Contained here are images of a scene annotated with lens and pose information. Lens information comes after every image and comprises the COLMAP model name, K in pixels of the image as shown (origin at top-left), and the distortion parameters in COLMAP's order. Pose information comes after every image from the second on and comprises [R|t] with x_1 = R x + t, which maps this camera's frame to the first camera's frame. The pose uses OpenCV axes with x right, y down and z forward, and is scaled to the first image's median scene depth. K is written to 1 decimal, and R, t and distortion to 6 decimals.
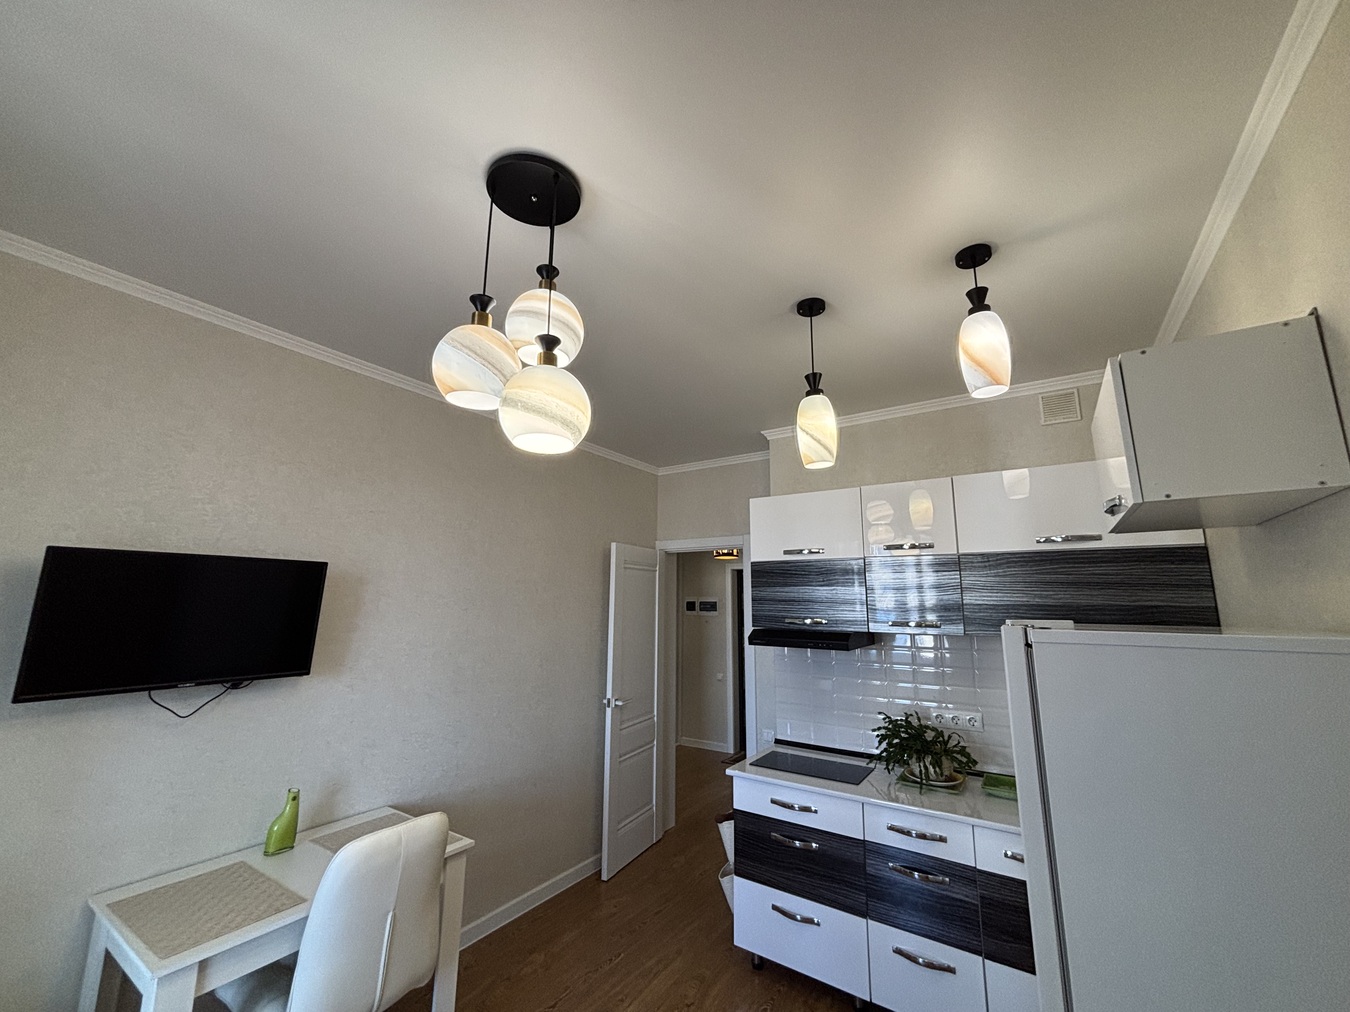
lens RADIAL K [[545.8, 0, 675.5], [0, 545.8, 503.2], [0, 0, 1]] dist [-0.001513, 0.000058]
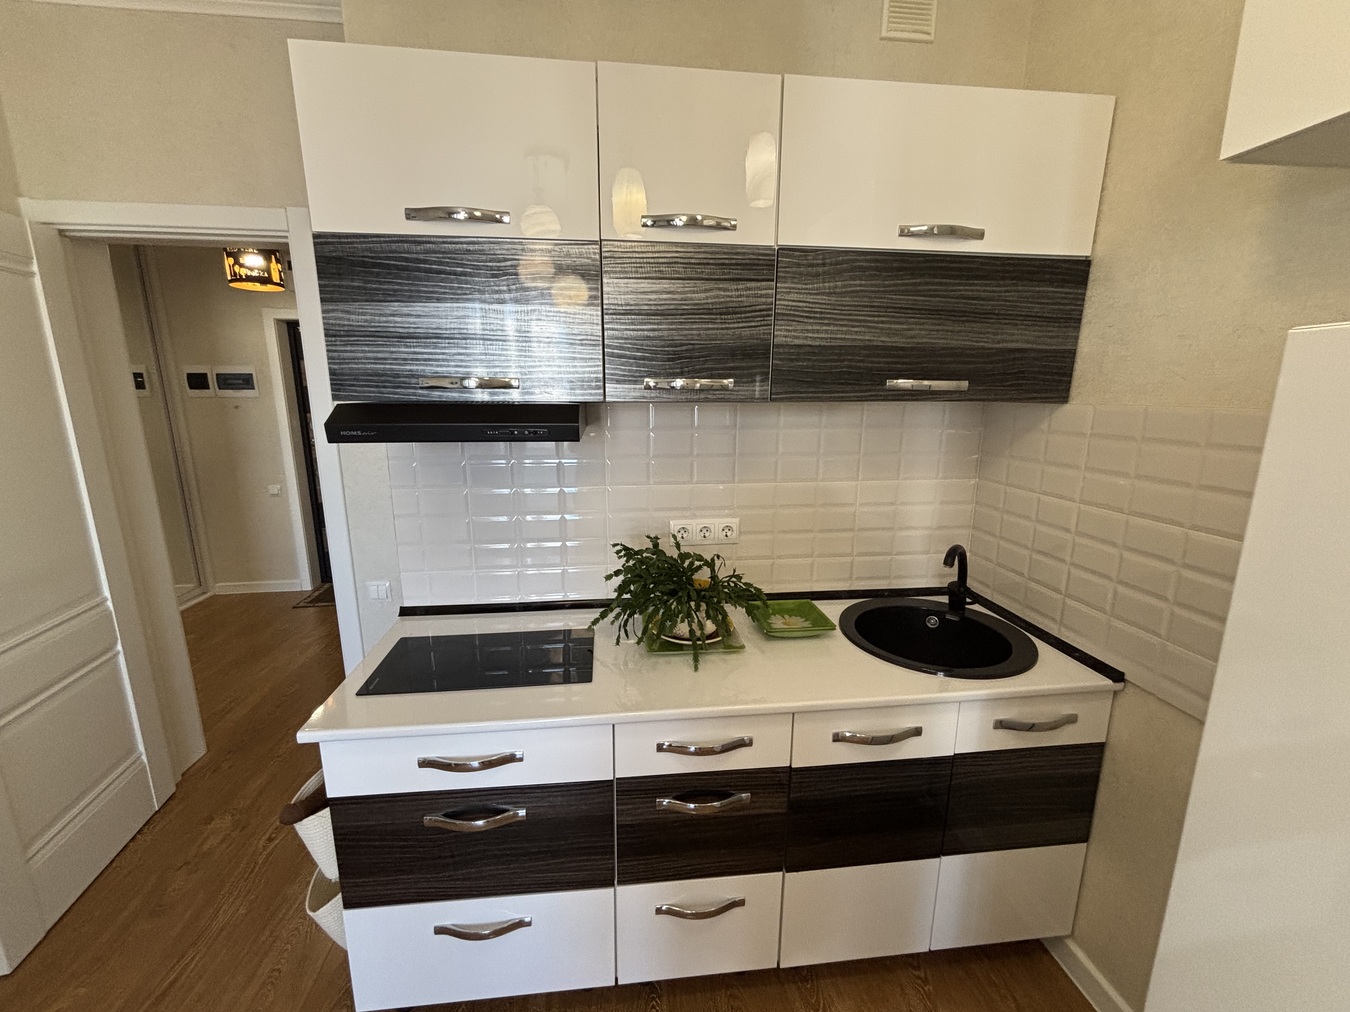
lens RADIAL K [[547.7, 0, 674.2], [0, 547.7, 504.9], [0, 0, 1]] dist [0.001286, -0.000494]
pose [[0.761994, -0.138923, 0.632507, 0.075938], [-0.111775, 0.933844, 0.339767, 0.155400], [-0.637865, -0.329599, 0.696055, 0.611607]]
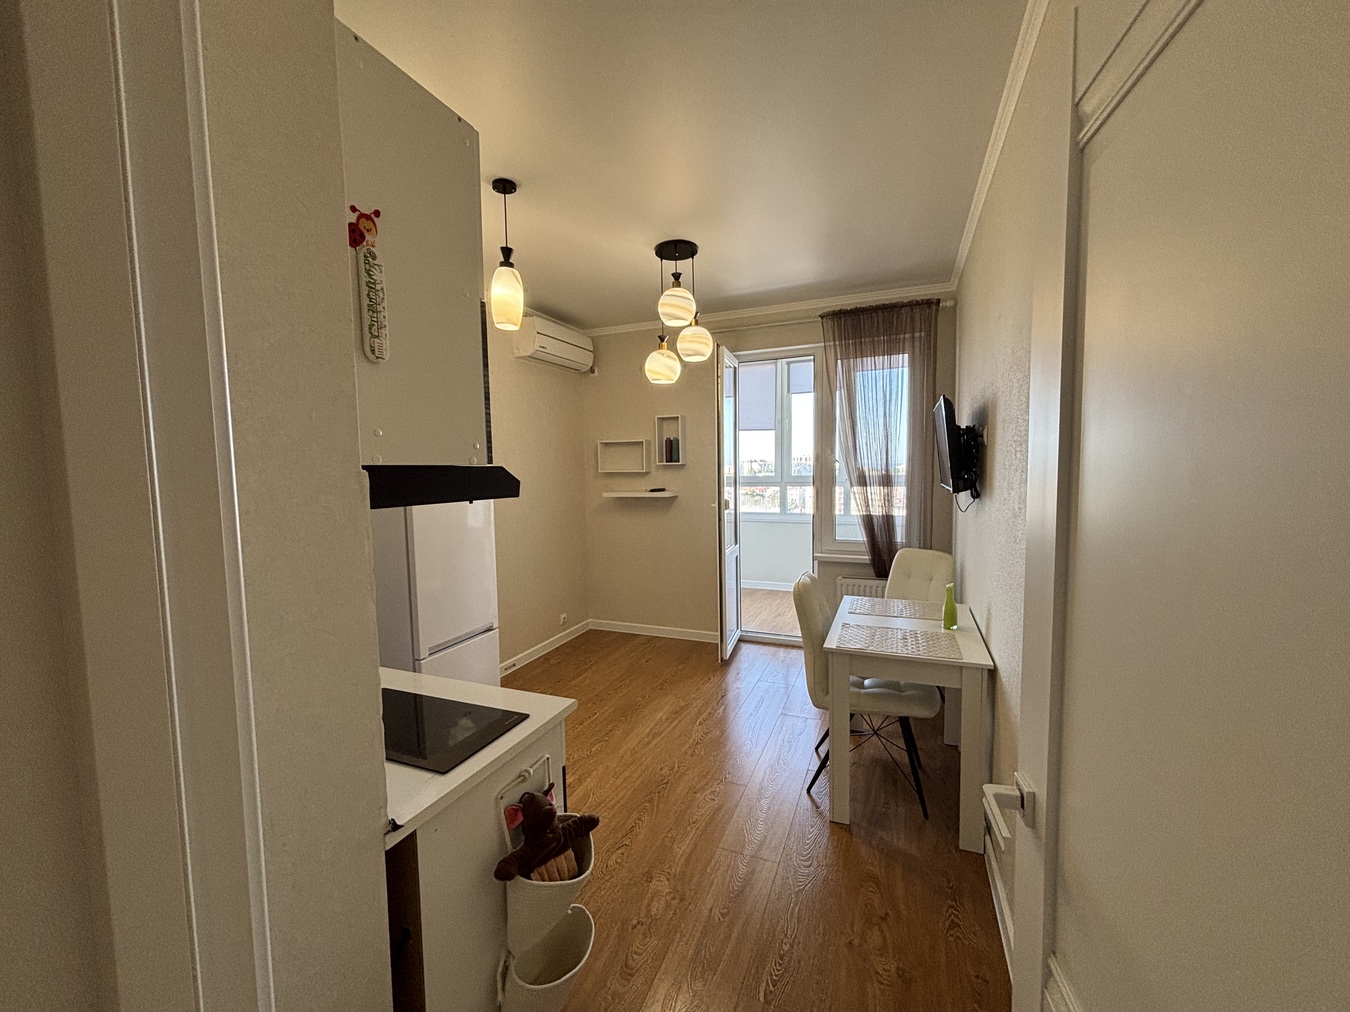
lens RADIAL K [[547.7, 0, 674.2], [0, 547.7, 504.9], [0, 0, 1]] dist [0.001286, -0.000494]
pose [[-0.982058, 0.026807, -0.186665, 0.098571], [0.046705, 0.993581, -0.103030, 0.363152], [0.182705, -0.109899, -0.977006, 1.703168]]
